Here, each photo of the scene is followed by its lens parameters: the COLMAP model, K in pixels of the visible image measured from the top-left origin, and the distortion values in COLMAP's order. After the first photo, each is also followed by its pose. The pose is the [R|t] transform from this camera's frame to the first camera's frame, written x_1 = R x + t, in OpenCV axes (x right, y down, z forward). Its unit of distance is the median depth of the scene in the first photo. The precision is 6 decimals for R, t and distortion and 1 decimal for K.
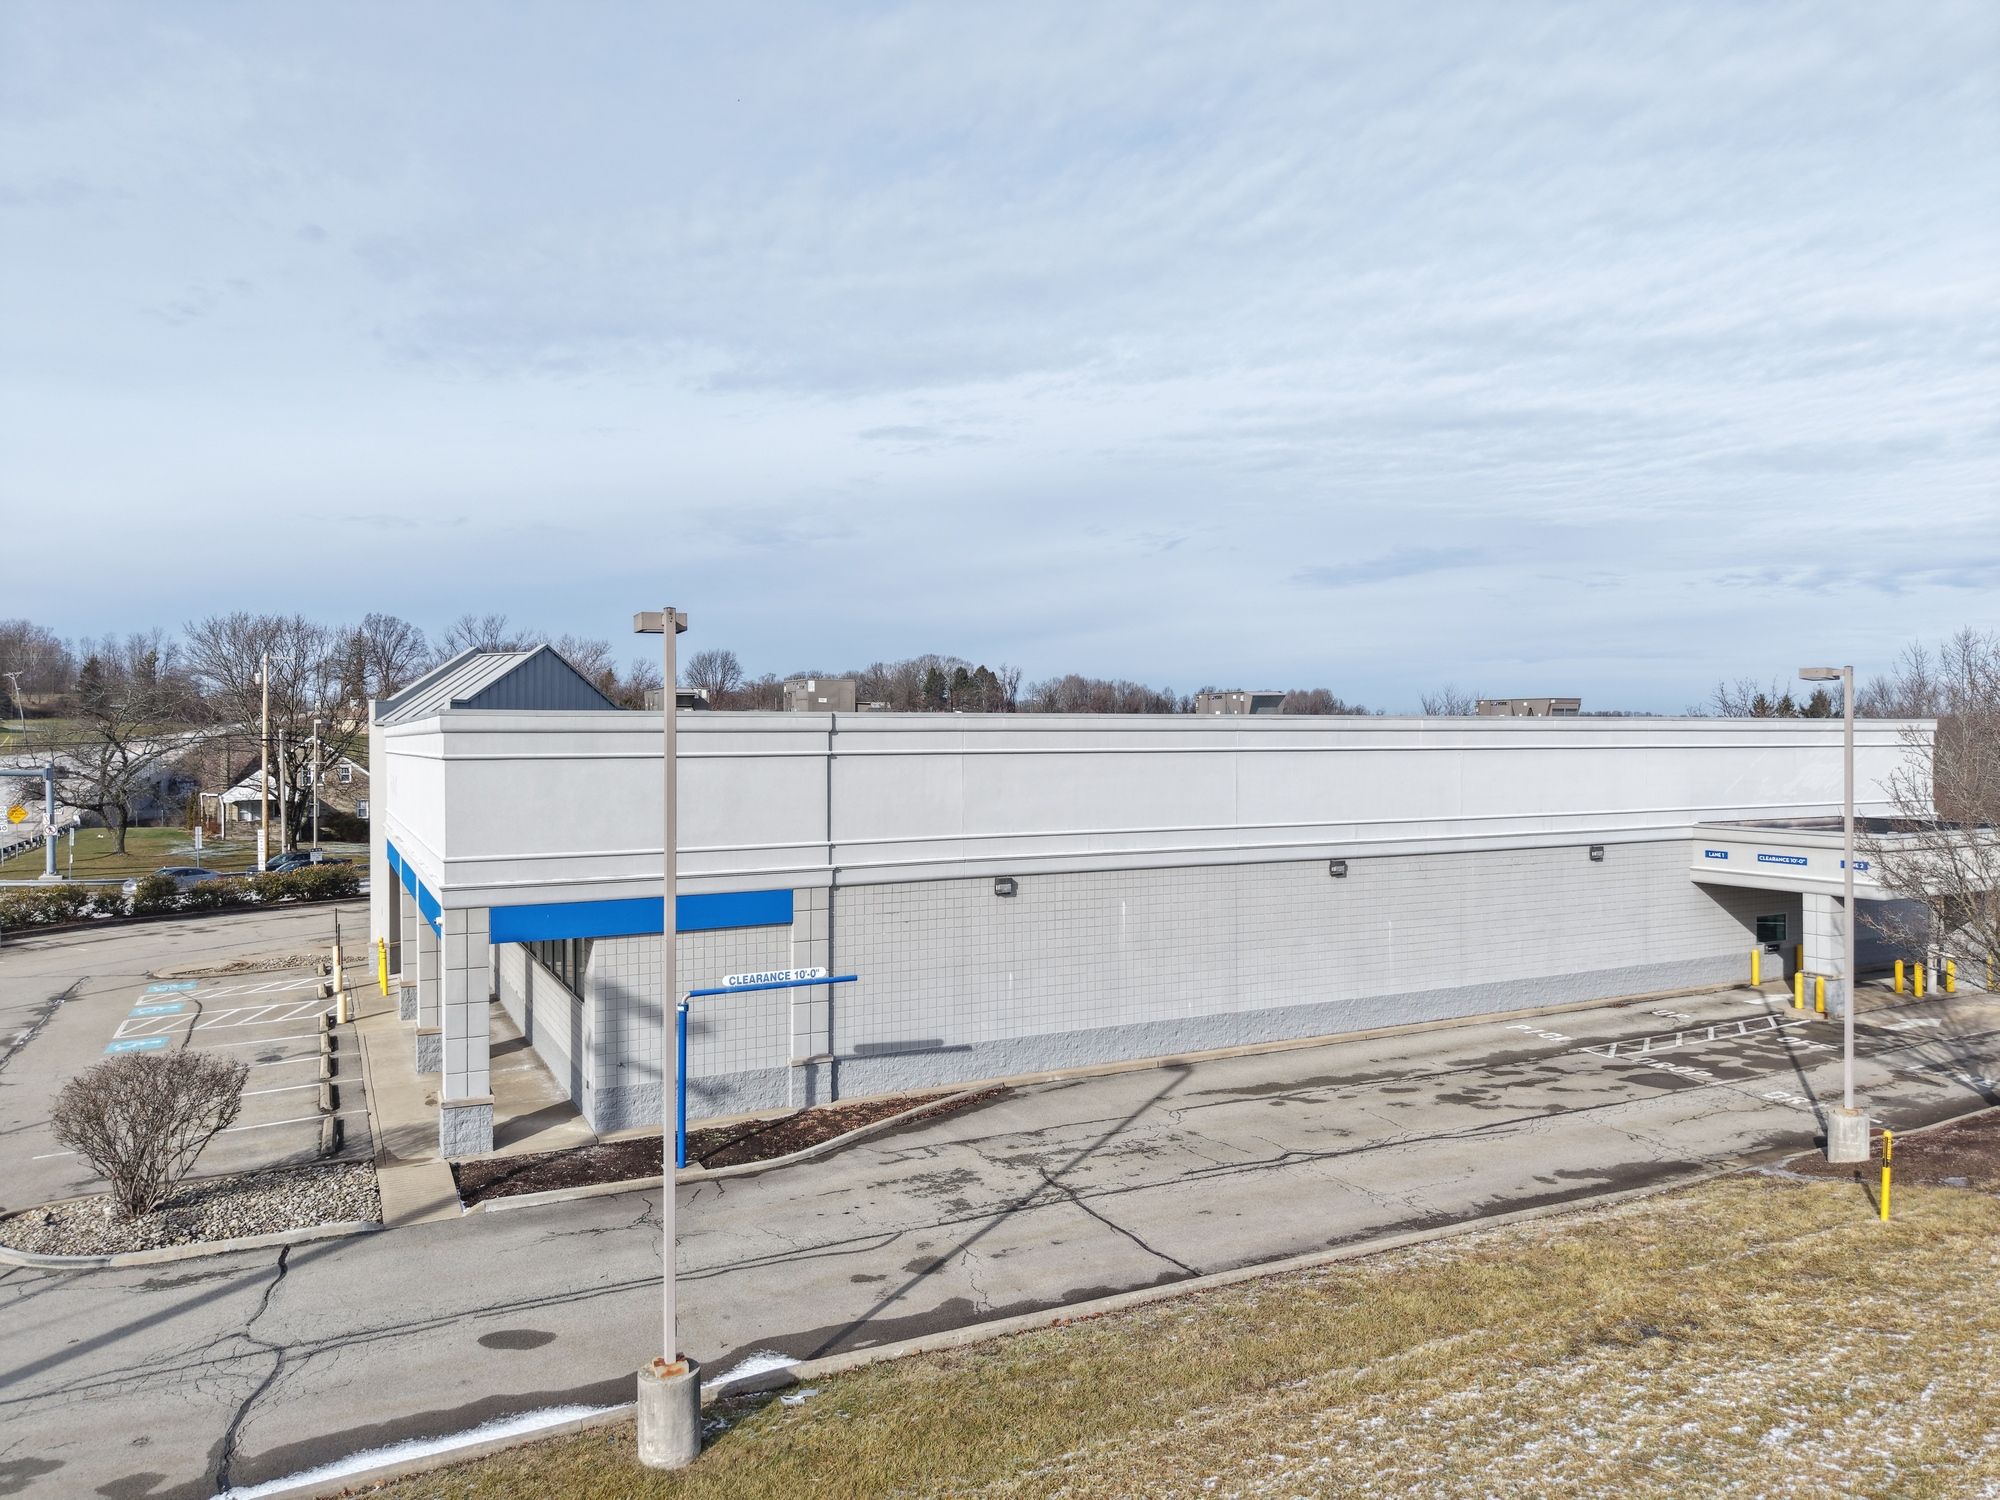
lens RADIAL K [[1340.8, 0, 1005.2], [0, 1340.8, 749.2], [0, 0, 1]] dist [0.010582, -0.011298]
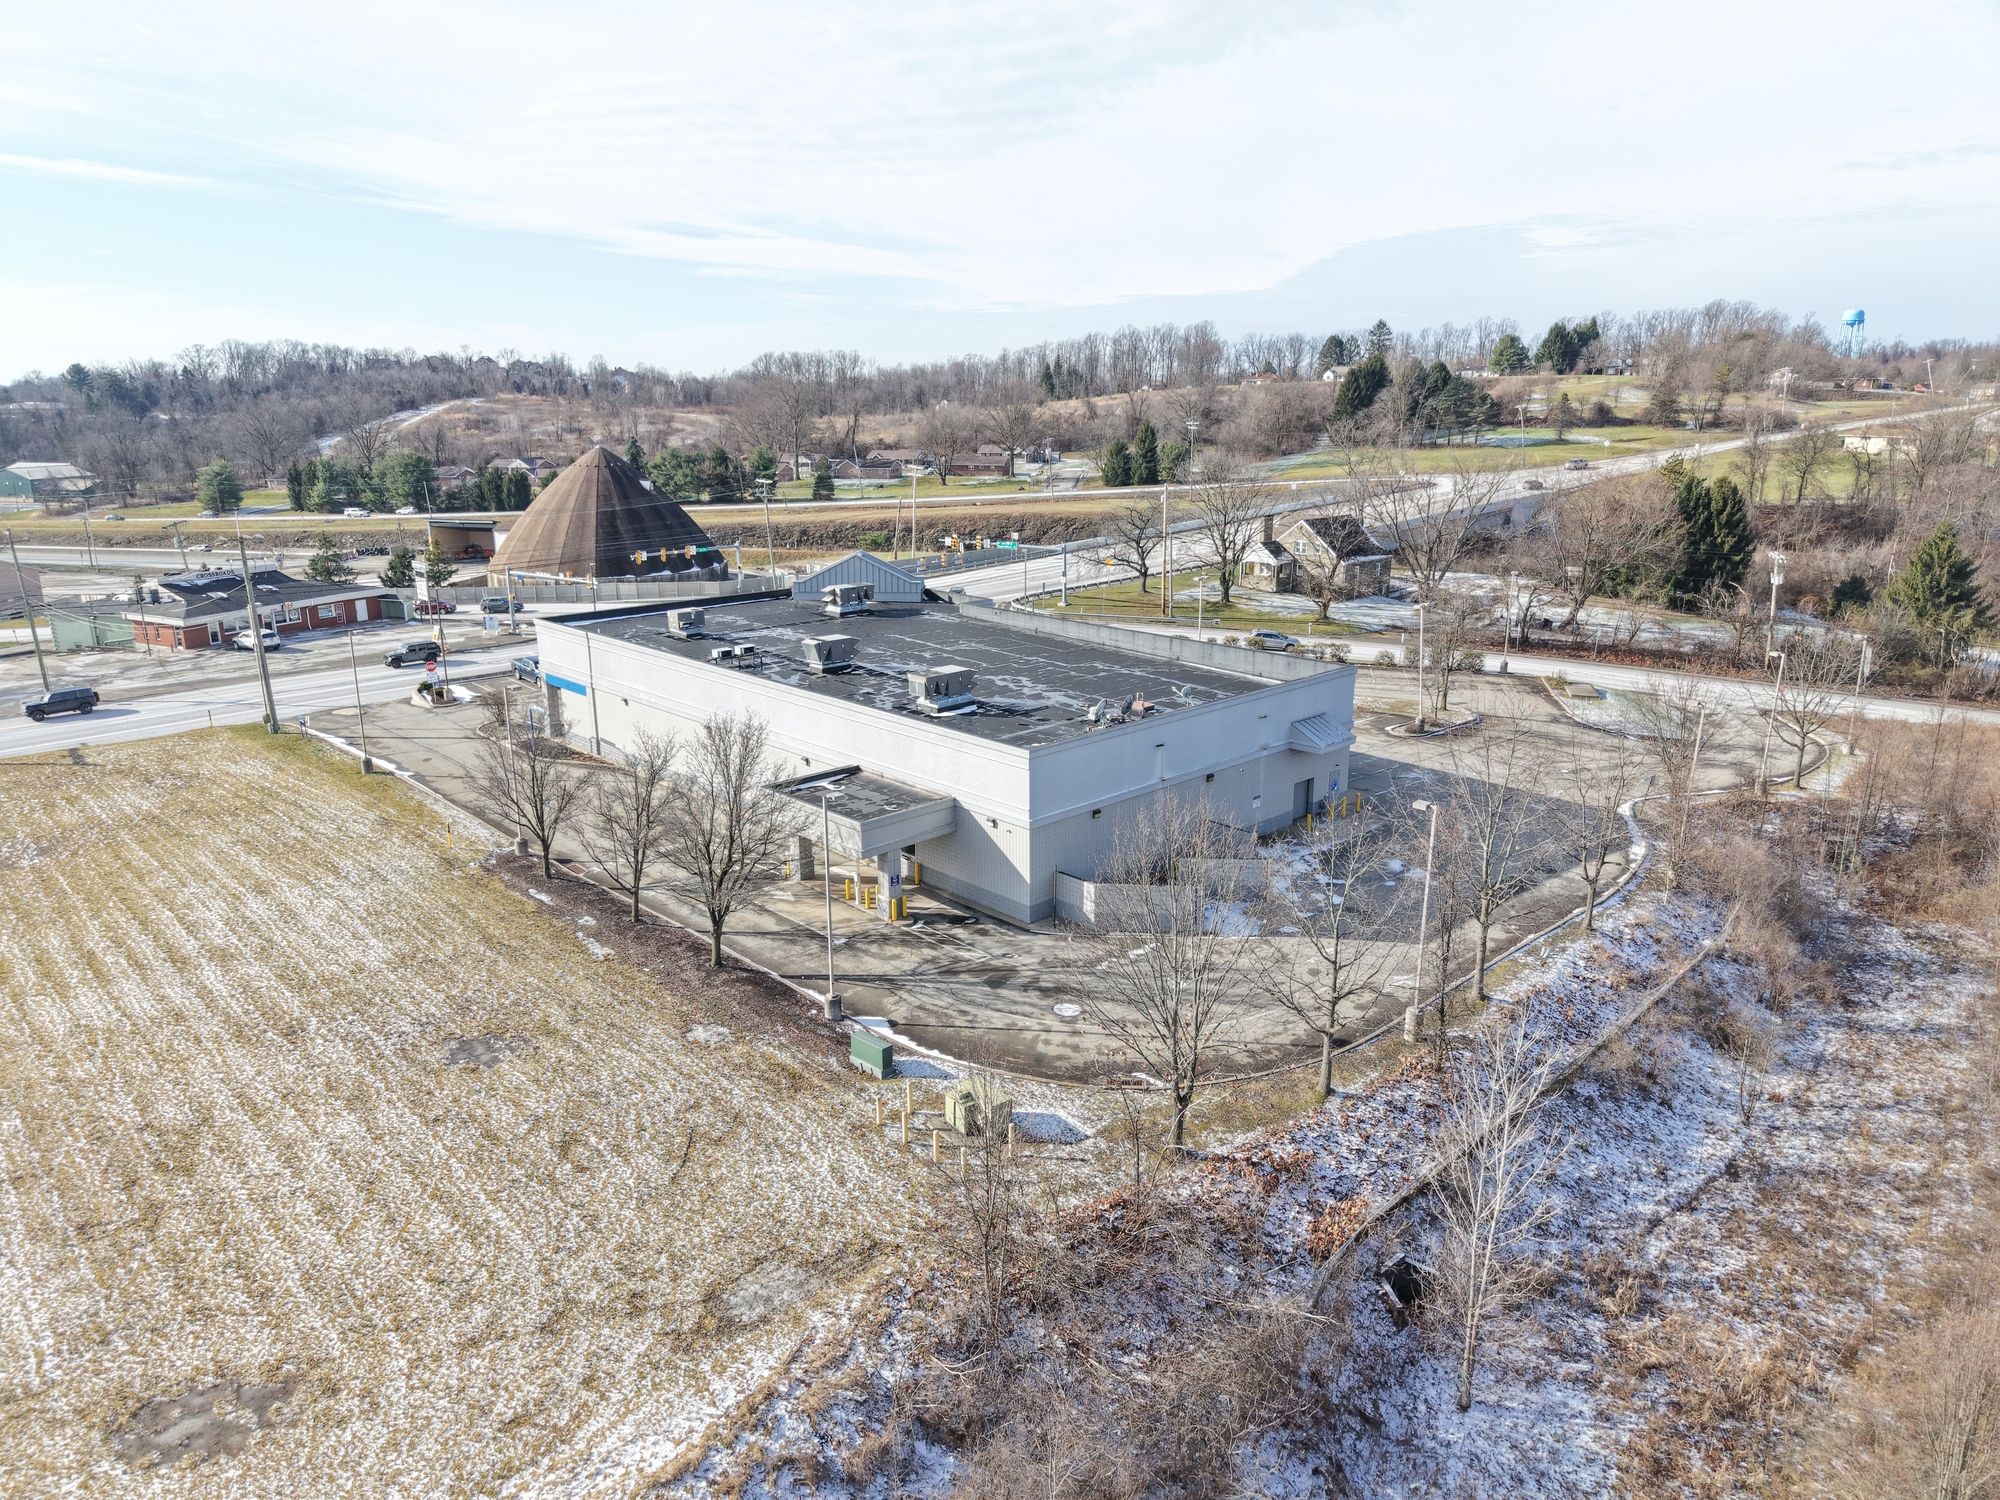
lens RADIAL K [[1337.2, 0, 1005.5], [0, 1337.2, 750.0], [0, 0, 1]] dist [0.025902, -0.033917]
pose [[0.284399, 0.255497, -0.924034, 3.426343], [-0.003180, 0.964080, 0.265591, -0.659383], [0.958701, -0.072596, 0.274995, 1.181730]]
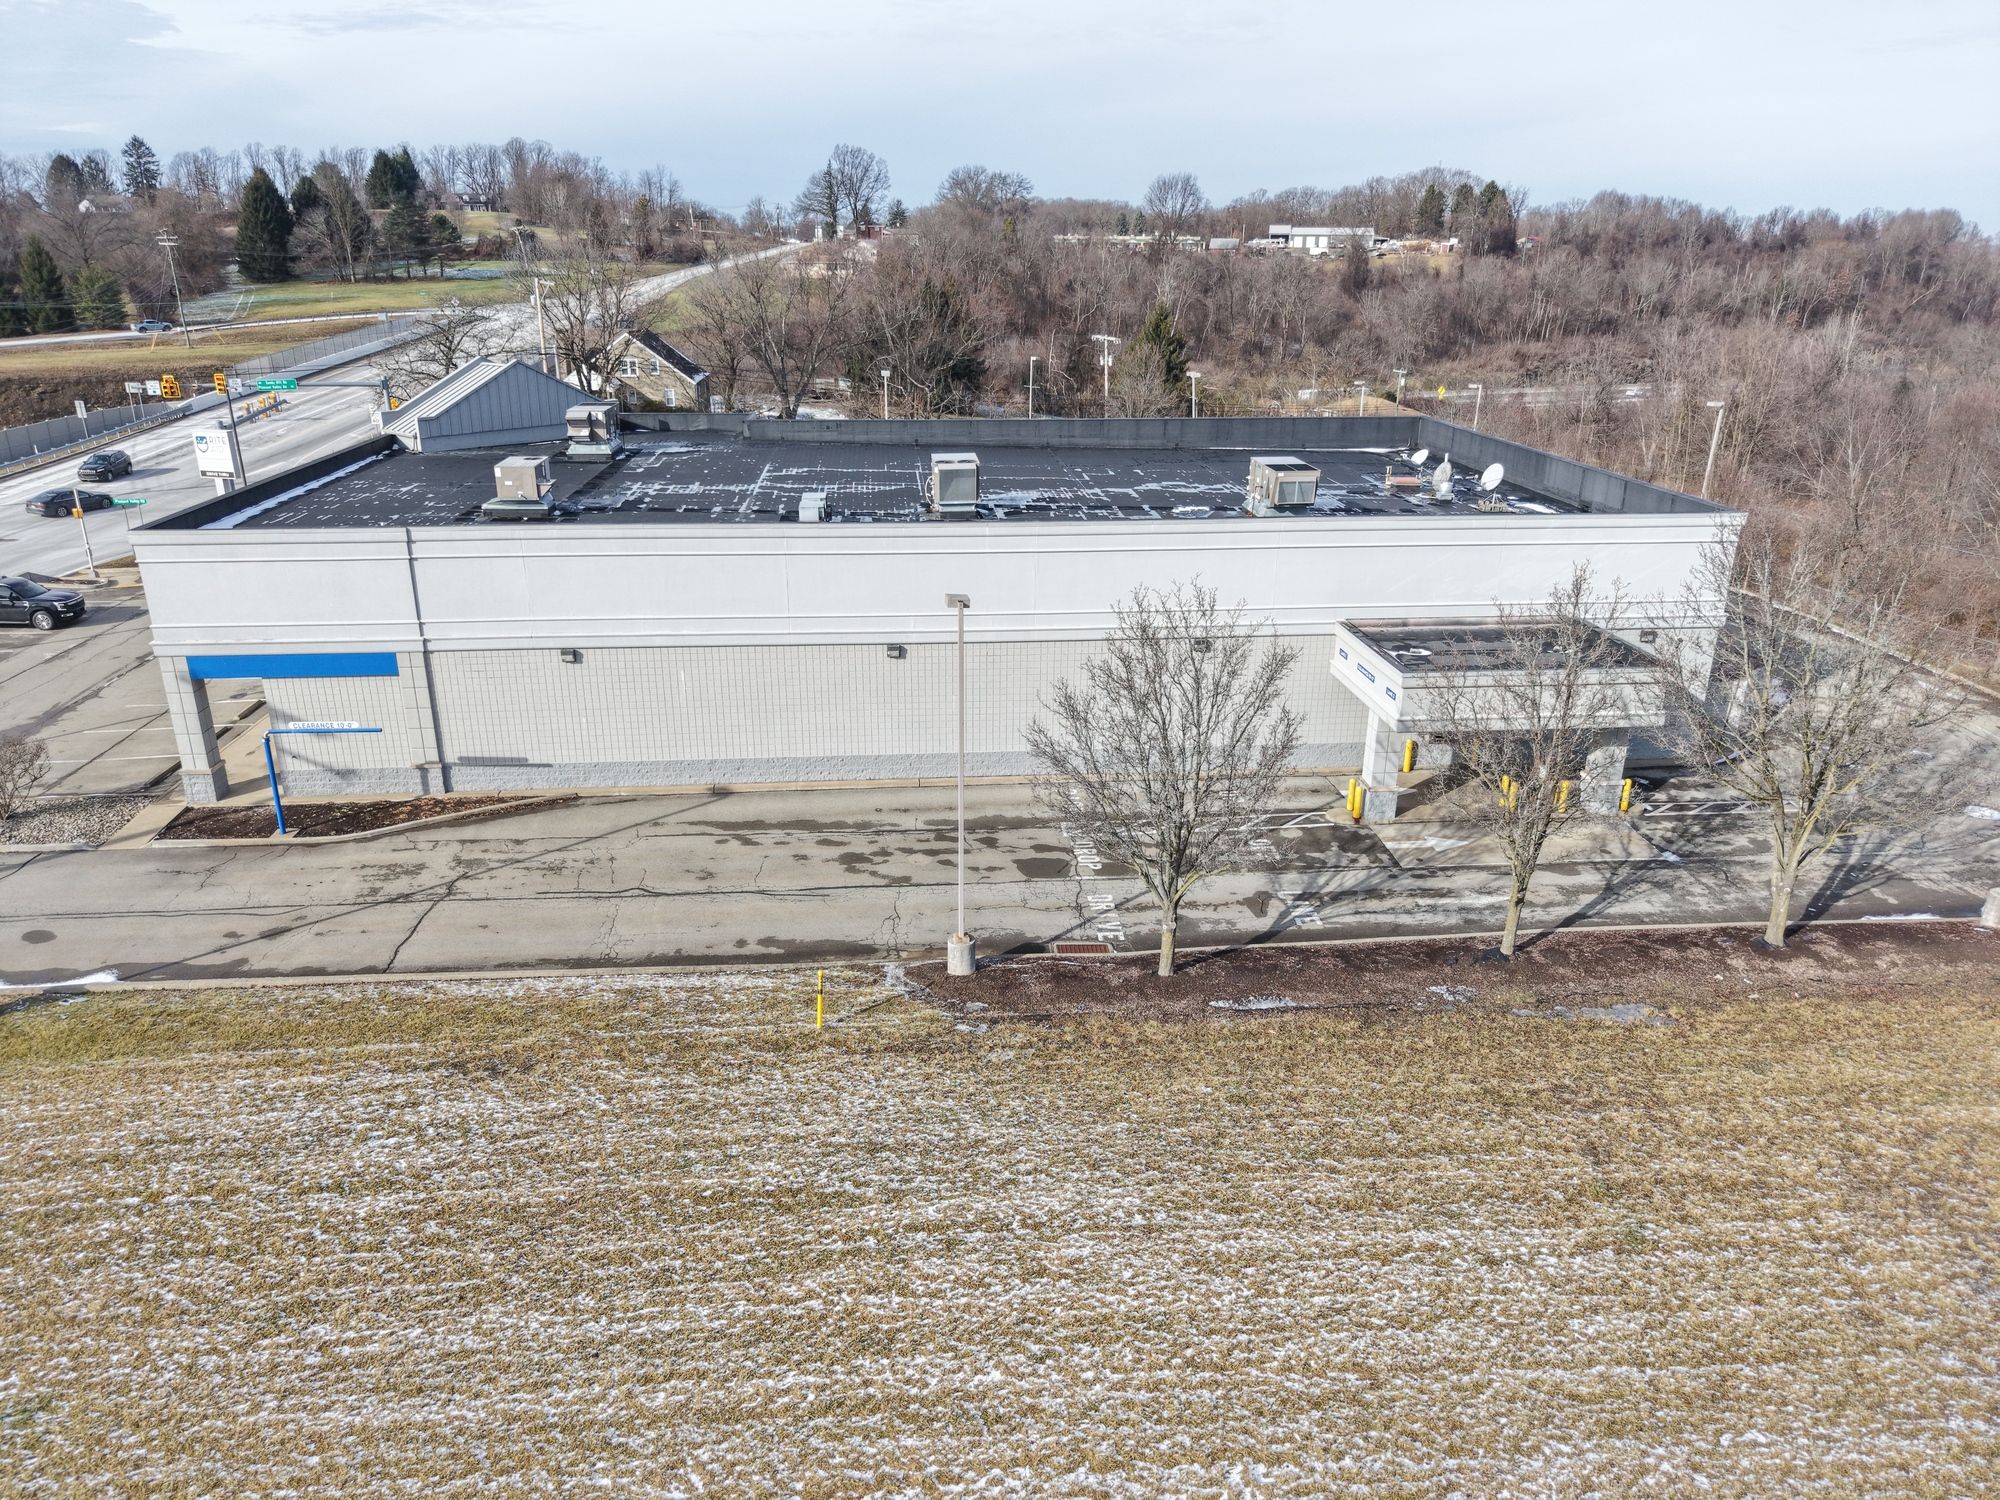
lens RADIAL K [[1337.2, 0, 1005.5], [0, 1337.2, 750.0], [0, 0, 1]] dist [0.025902, -0.033917]
pose [[0.928122, 0.140422, -0.344777, 1.052267], [-0.013475, 0.938198, 0.345838, -0.332319], [0.372032, -0.316334, 0.872654, -0.039573]]
